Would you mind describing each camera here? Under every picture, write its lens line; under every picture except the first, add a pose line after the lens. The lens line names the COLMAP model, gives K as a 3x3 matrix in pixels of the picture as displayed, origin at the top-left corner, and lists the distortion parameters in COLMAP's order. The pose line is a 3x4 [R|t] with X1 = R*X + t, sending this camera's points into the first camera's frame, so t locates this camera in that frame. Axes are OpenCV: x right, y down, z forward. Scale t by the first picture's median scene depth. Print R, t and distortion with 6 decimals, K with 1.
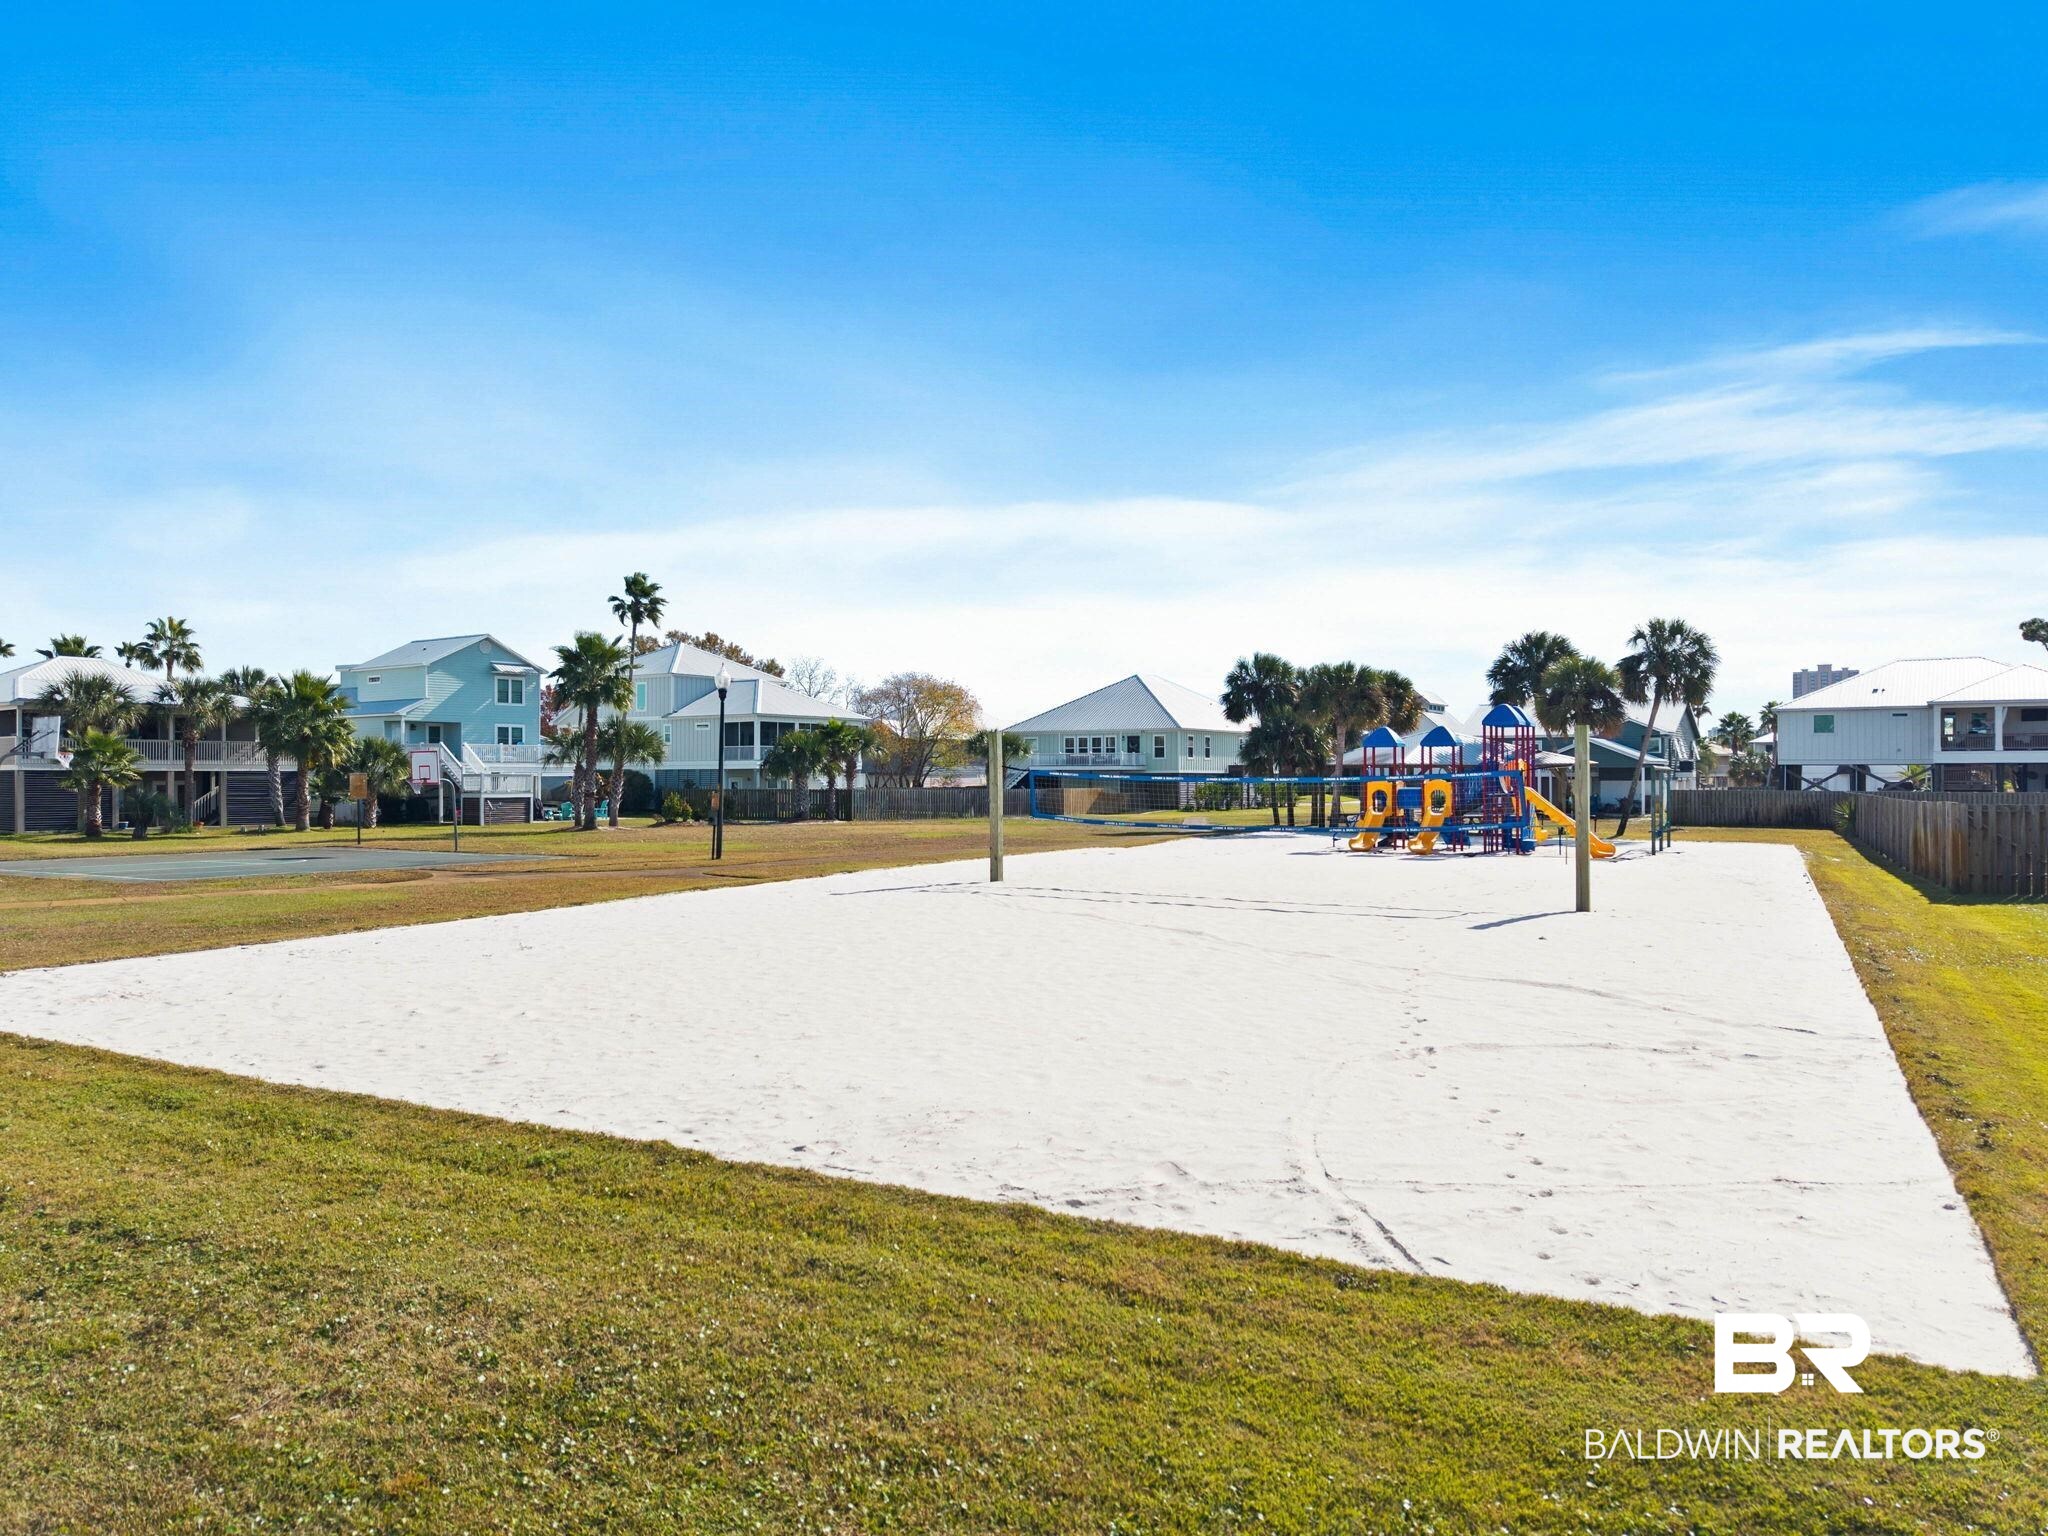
lens RADIAL K [[1384.7, 0, 1034.8], [0, 1384.7, 736.3], [0, 0, 1]] dist [0.009979, -0.007166]
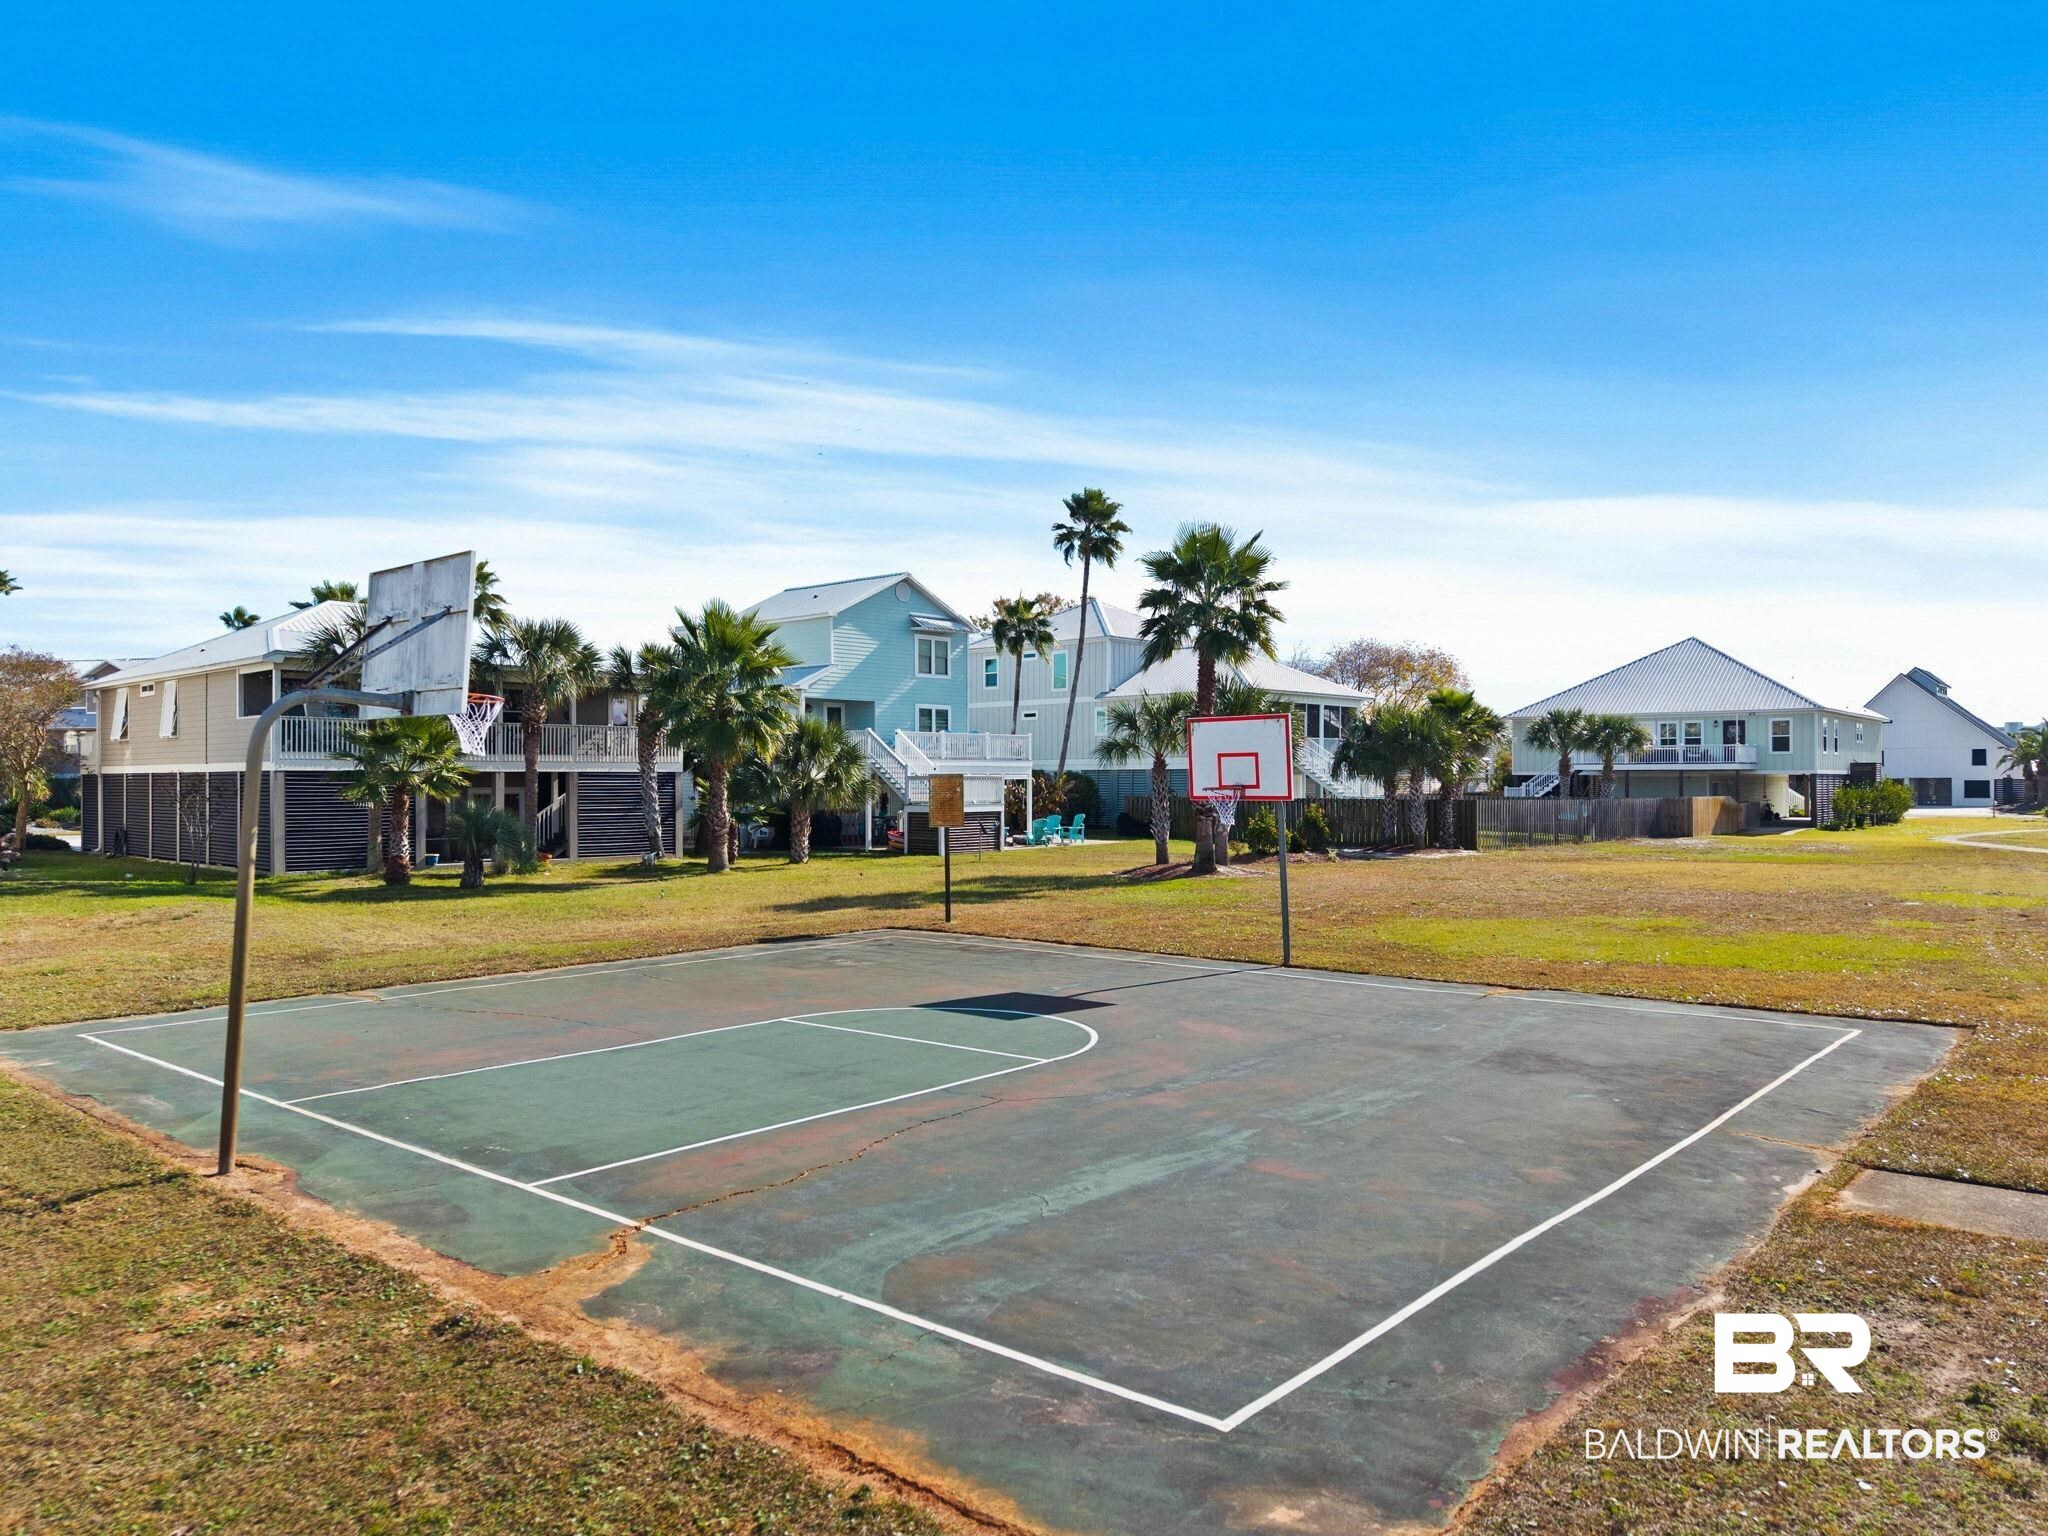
lens RADIAL K [[1384.7, 0, 1034.8], [0, 1384.7, 736.3], [0, 0, 1]] dist [0.009979, -0.007166]
pose [[0.991021, -0.005967, -0.133571, -0.286115], [0.005701, 0.999981, -0.002379, 0.011234], [0.133582, 0.001597, 0.991036, 0.392906]]
